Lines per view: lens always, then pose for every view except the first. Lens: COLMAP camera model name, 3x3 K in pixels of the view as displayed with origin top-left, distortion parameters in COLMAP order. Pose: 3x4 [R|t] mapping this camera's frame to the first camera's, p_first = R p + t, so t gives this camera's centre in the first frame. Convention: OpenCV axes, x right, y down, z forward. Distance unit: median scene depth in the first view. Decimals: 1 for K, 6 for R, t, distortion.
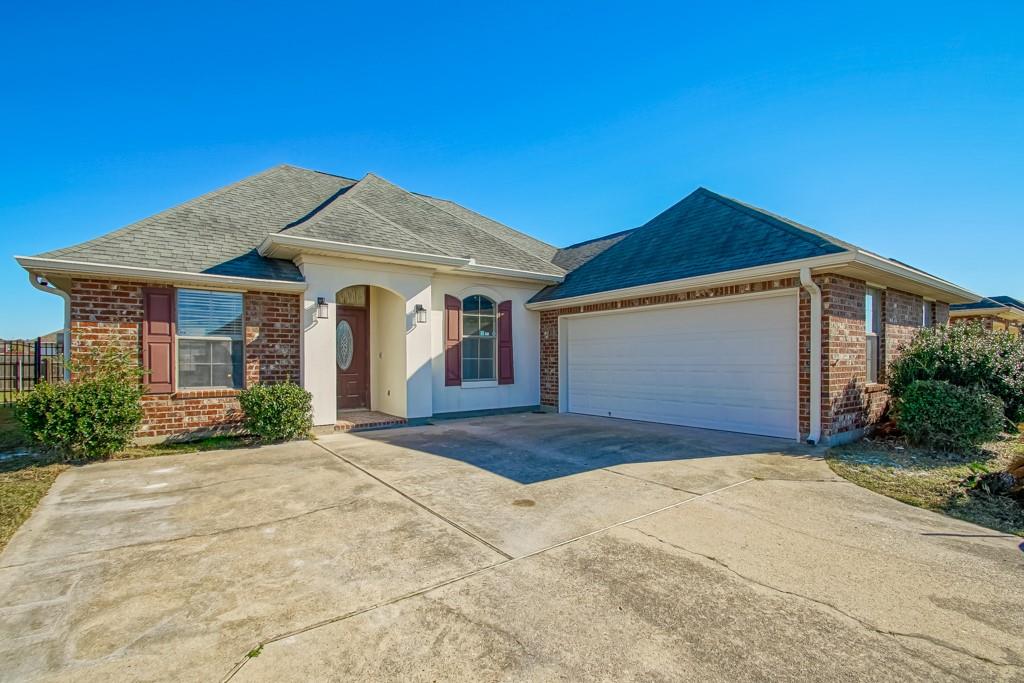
lens RADIAL K [[468.0, 0, 508.8], [0, 468.0, 351.5], [0, 0, 1]] dist [-0.002940, -0.003185]
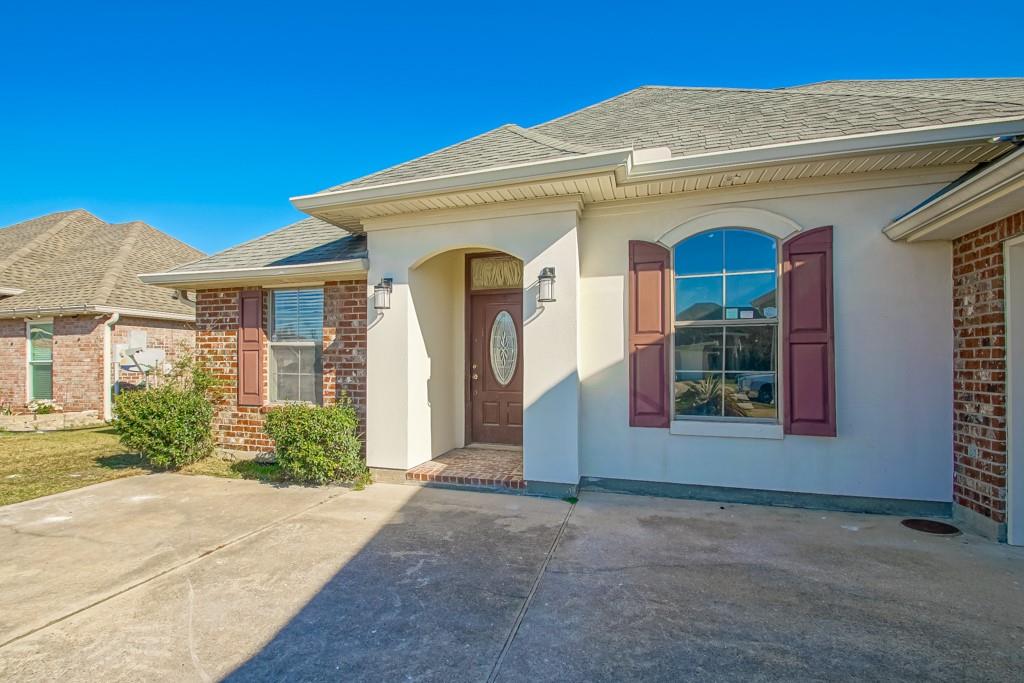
lens RADIAL K [[487.6, 0, 468.0], [0, 487.6, 361.2], [0, 0, 1]] dist [-0.004899, -0.002652]
pose [[0.553706, -0.001986, -0.832710, 0.250152], [0.008090, 0.999963, 0.002995, 0.002853], [0.832673, -0.008394, 0.553701, 0.719681]]
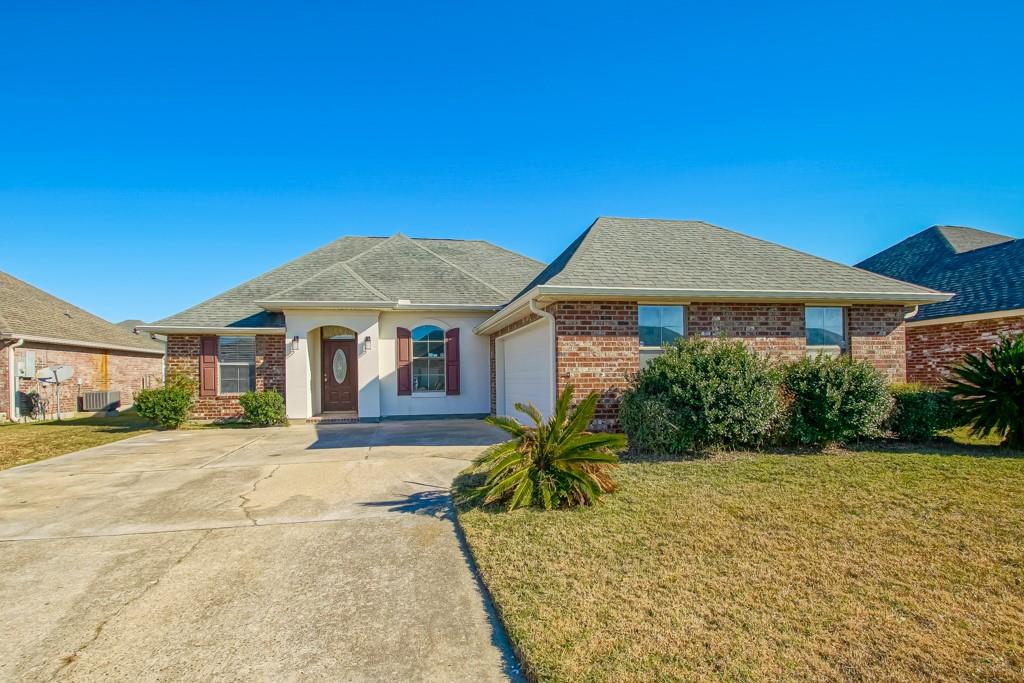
lens RADIAL K [[468.0, 0, 481.9], [0, 468.0, 370.0], [0, 0, 1]] dist [-0.002940, -0.003185]
pose [[0.906069, -0.014386, -0.422886, 0.825473], [0.015041, 0.999885, -0.001789, 0.008550], [0.422863, -0.004739, 0.906181, -0.150926]]
